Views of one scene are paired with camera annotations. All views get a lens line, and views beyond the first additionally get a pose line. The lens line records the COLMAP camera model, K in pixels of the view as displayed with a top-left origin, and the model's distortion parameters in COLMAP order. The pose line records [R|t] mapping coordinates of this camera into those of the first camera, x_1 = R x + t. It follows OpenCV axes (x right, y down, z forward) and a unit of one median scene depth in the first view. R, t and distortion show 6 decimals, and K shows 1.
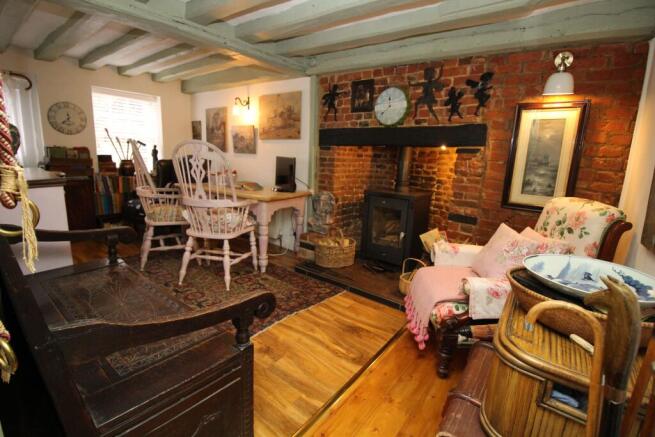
lens RADIAL K [[300.8, 0, 329.4], [0, 300.8, 215.7], [0, 0, 1]] dist [-0.031549, -0.002225]
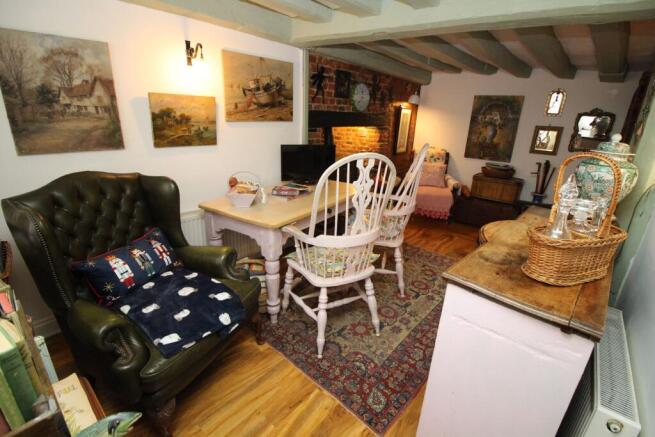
lens RADIAL K [[300.8, 0, 325.4], [0, 300.8, 219.1], [0, 0, 1]] dist [-0.031549, -0.002225]
pose [[0.057638, -0.363353, 0.929867, -1.019904], [0.166599, 0.921855, 0.349896, -0.287826], [-0.984339, 0.134748, 0.113669, 0.864985]]
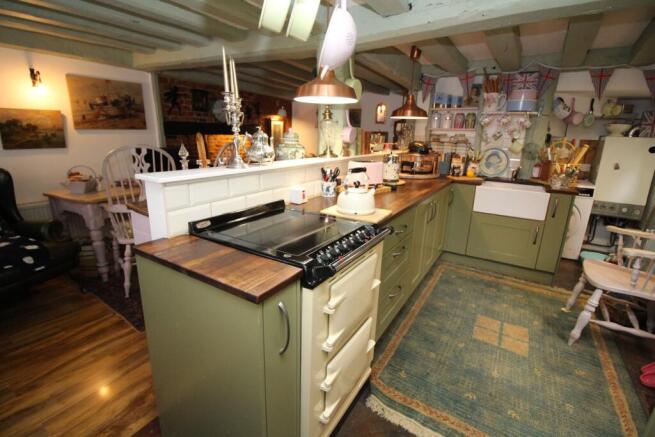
lens RADIAL K [[300.8, 0, 330.9], [0, 300.8, 217.2], [0, 0, 1]] dist [-0.031549, -0.002225]
pose [[-0.099148, -0.307393, 0.946403, -1.278495], [0.169698, 0.931934, 0.320472, -0.195712], [-0.980496, 0.192377, -0.040236, 0.471723]]
